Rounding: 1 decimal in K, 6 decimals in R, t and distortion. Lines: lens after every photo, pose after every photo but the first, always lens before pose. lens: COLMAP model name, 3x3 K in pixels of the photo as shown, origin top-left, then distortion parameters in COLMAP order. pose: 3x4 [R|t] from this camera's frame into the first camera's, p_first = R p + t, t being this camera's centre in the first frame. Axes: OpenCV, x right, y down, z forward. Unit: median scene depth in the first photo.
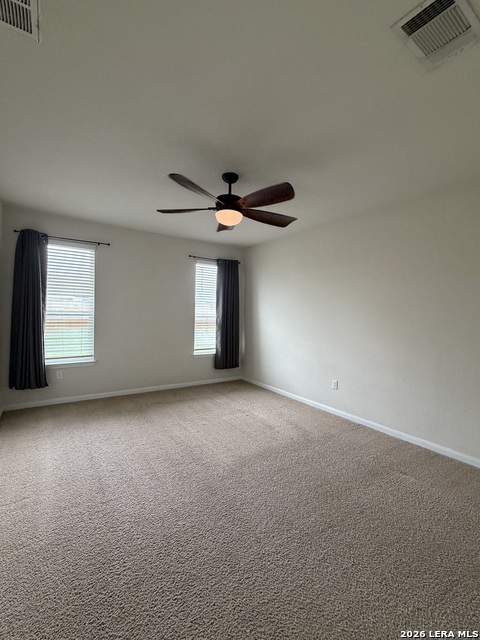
lens RADIAL K [[283.4, 0, 240.0], [0, 283.4, 320.0], [0, 0, 1]] dist [-0.002271, -0.000484]
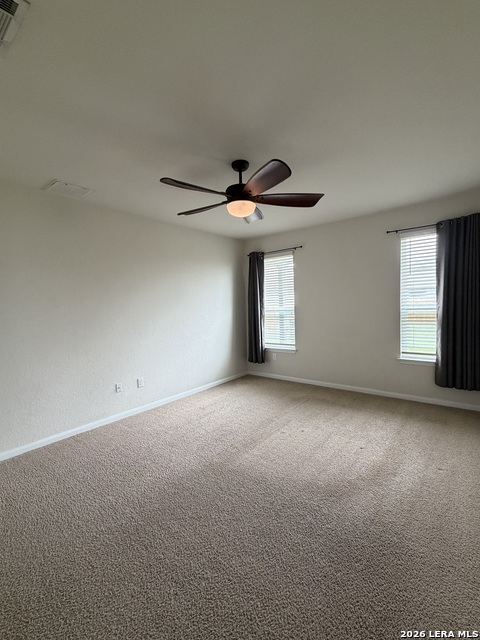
lens RADIAL K [[283.4, 0, 240.0], [0, 283.4, 320.0], [0, 0, 1]] dist [-0.002271, -0.000484]
pose [[0.292707, 0.016150, -0.956066, 0.536175], [0.012651, 0.999704, 0.020760, -0.005238], [0.956119, -0.018172, 0.292416, 0.438393]]
